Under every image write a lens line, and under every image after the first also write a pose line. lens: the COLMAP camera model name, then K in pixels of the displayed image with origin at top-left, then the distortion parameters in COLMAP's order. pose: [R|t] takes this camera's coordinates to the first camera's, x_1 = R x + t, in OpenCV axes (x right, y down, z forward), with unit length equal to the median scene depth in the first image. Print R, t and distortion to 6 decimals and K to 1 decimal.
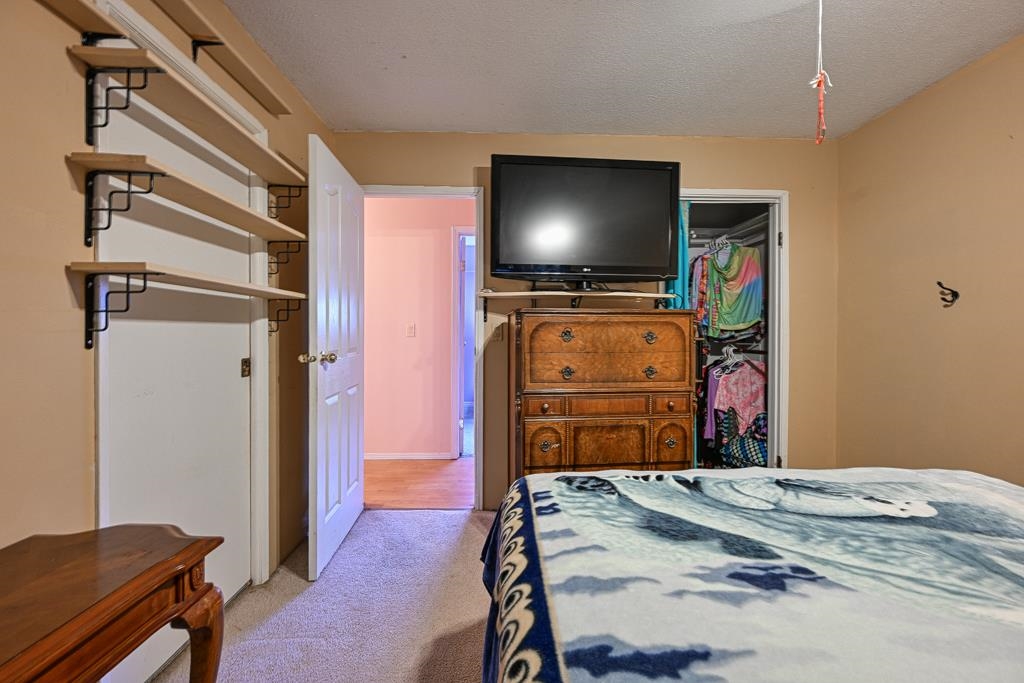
lens RADIAL K [[399.3, 0, 512.3], [0, 399.3, 336.8], [0, 0, 1]] dist [-0.001731, 0.001096]
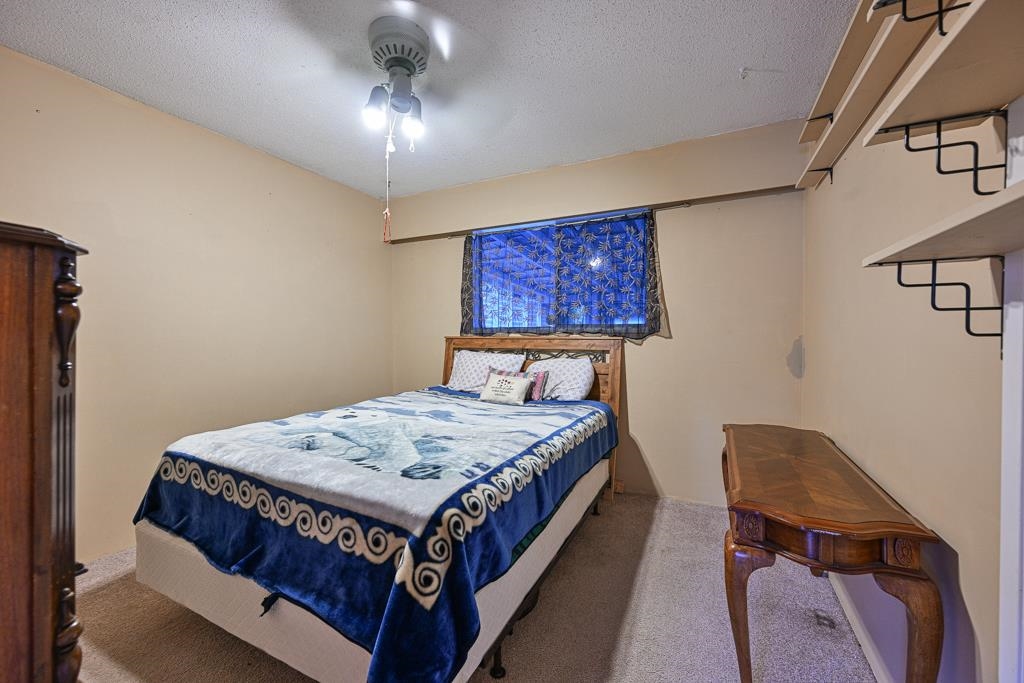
lens RADIAL K [[399.3, 0, 512.1], [0, 399.3, 338.8], [0, 0, 1]] dist [-0.001731, 0.001096]
pose [[-0.885765, -0.001069, 0.464134, -0.581584], [0.003949, 0.999944, 0.009840, -0.018271], [-0.464118, 0.010548, -0.885711, 1.947904]]
